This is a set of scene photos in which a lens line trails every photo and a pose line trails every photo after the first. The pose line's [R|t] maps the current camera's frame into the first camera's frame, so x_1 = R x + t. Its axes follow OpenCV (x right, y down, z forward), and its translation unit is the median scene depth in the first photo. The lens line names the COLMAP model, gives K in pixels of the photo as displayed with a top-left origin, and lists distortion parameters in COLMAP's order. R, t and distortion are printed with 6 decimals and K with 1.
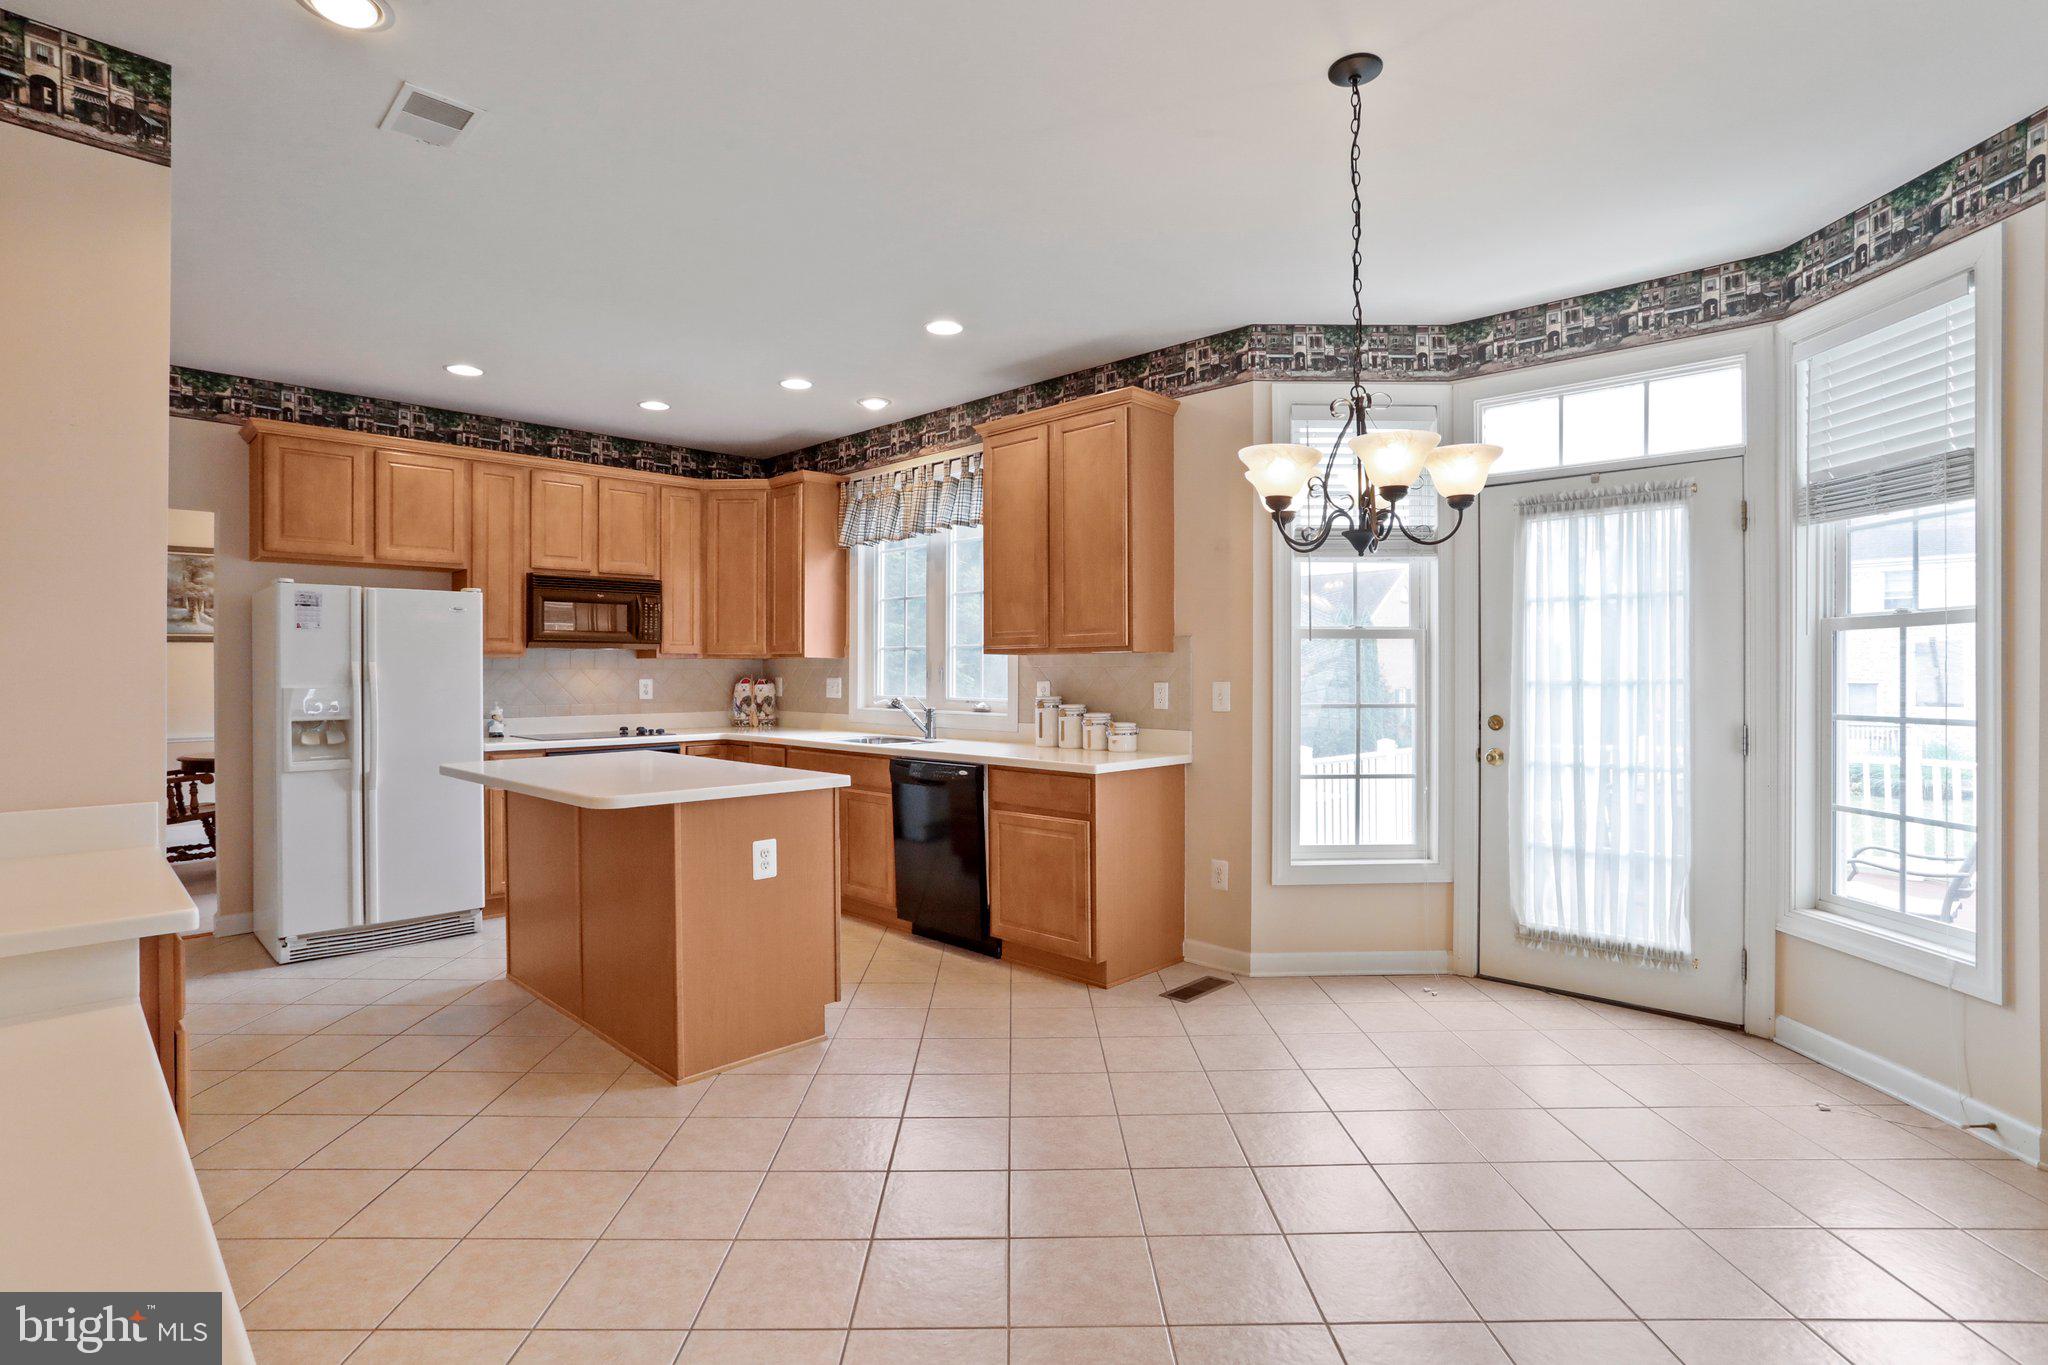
lens RADIAL K [[1027.2, 0, 1017.0], [0, 1027.2, 676.6], [0, 0, 1]] dist [-0.021451, 0.015548]
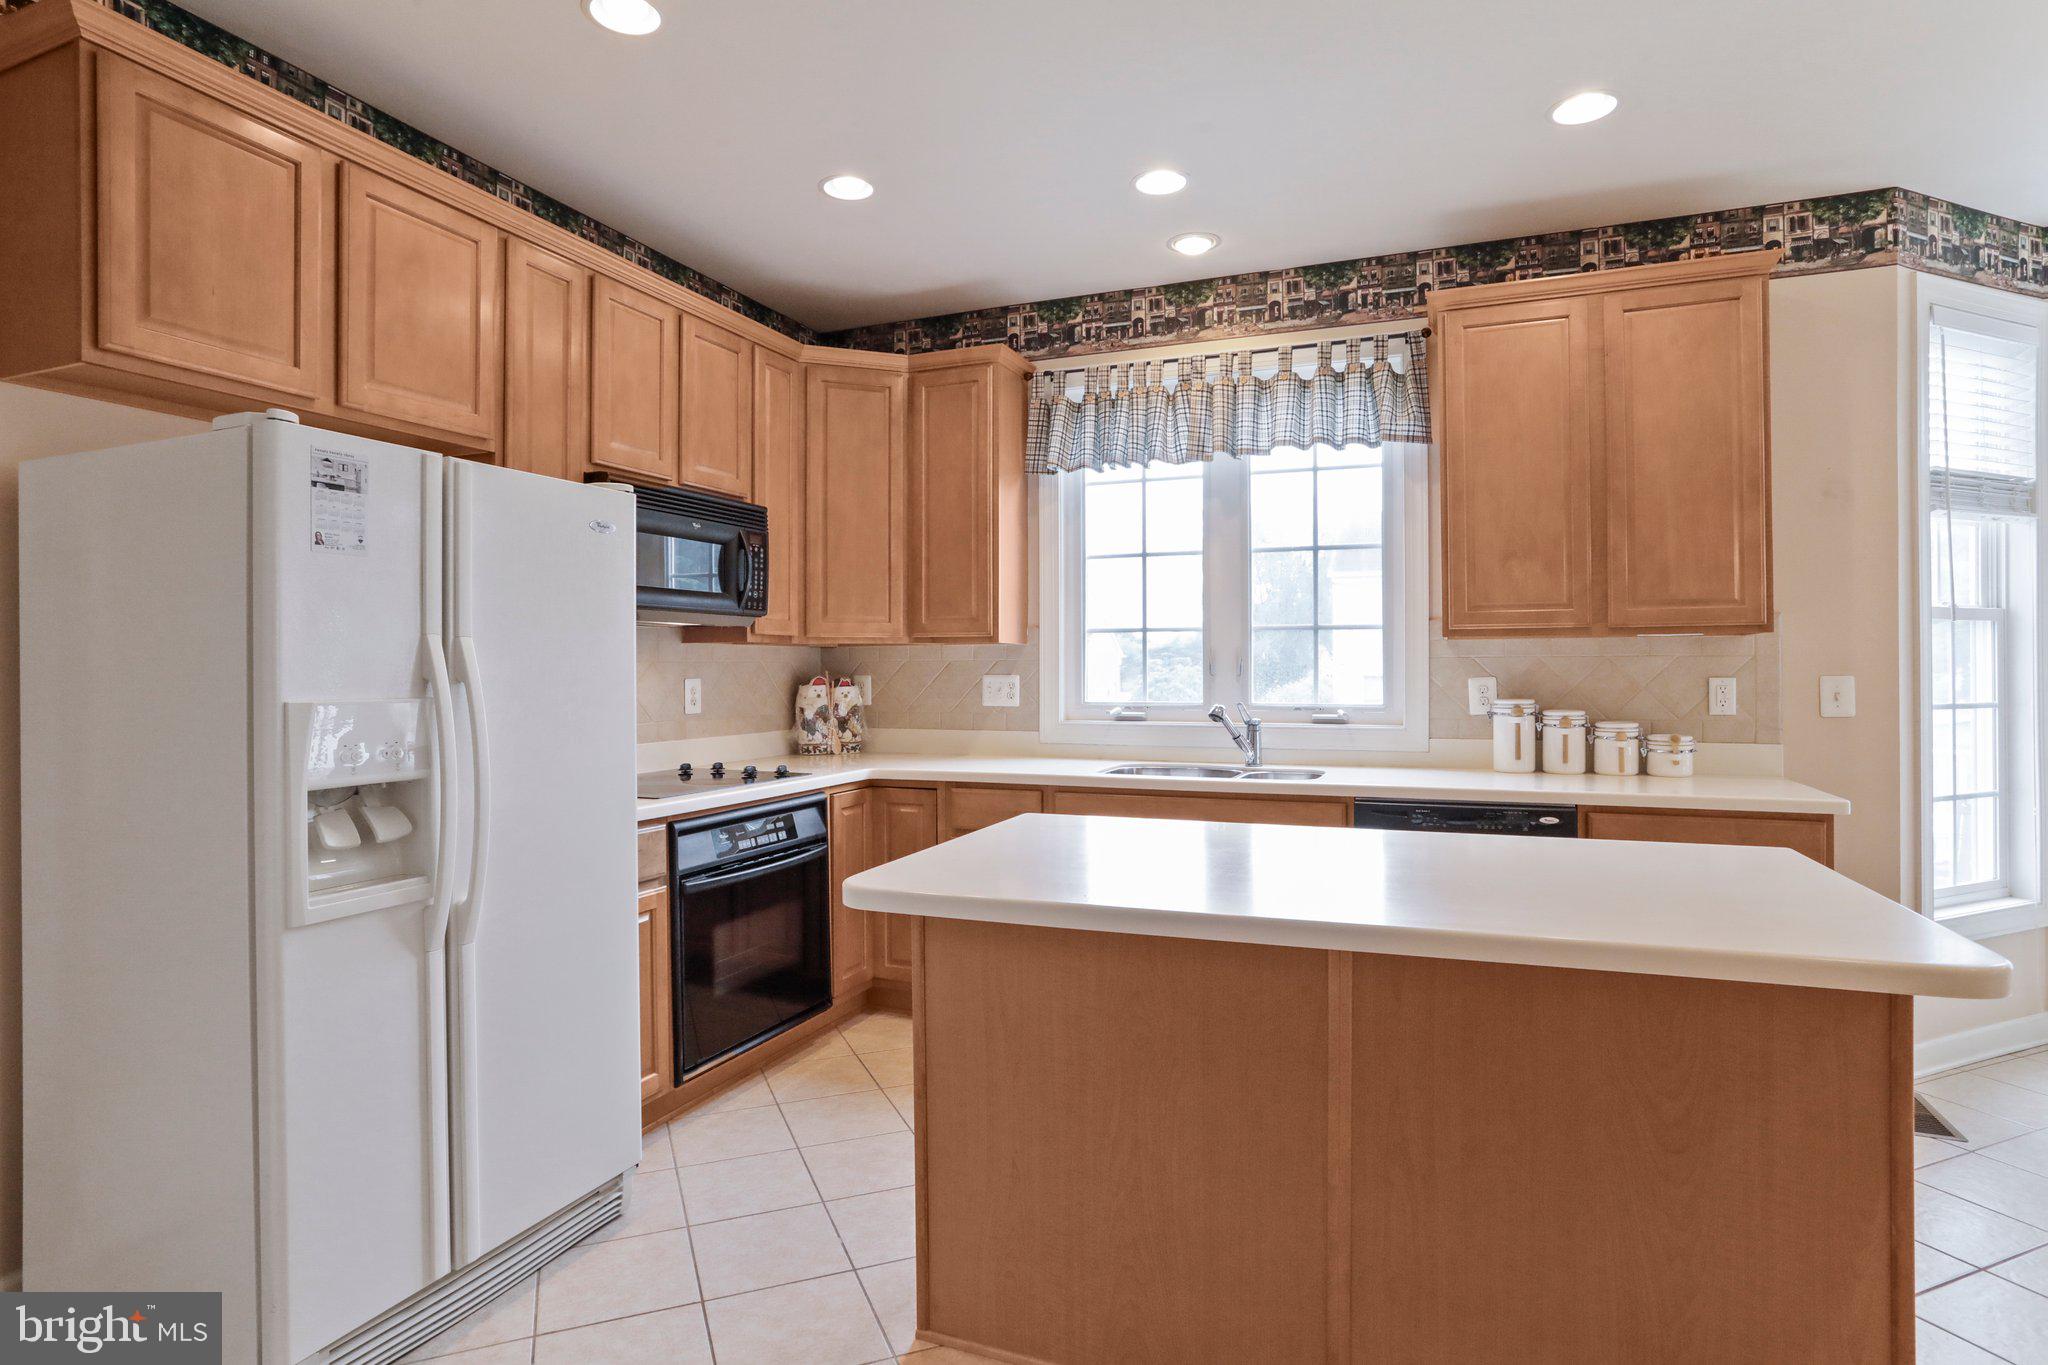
lens RADIAL K [[1079.0, 0, 1017.7], [0, 1079.0, 673.8], [0, 0, 1]] dist [-0.036294, 0.016968]
pose [[0.917144, -0.003560, 0.398541, -0.548115], [0.005062, 0.999983, -0.002717, 0.002578], [-0.398524, 0.004509, 0.917147, 0.467509]]
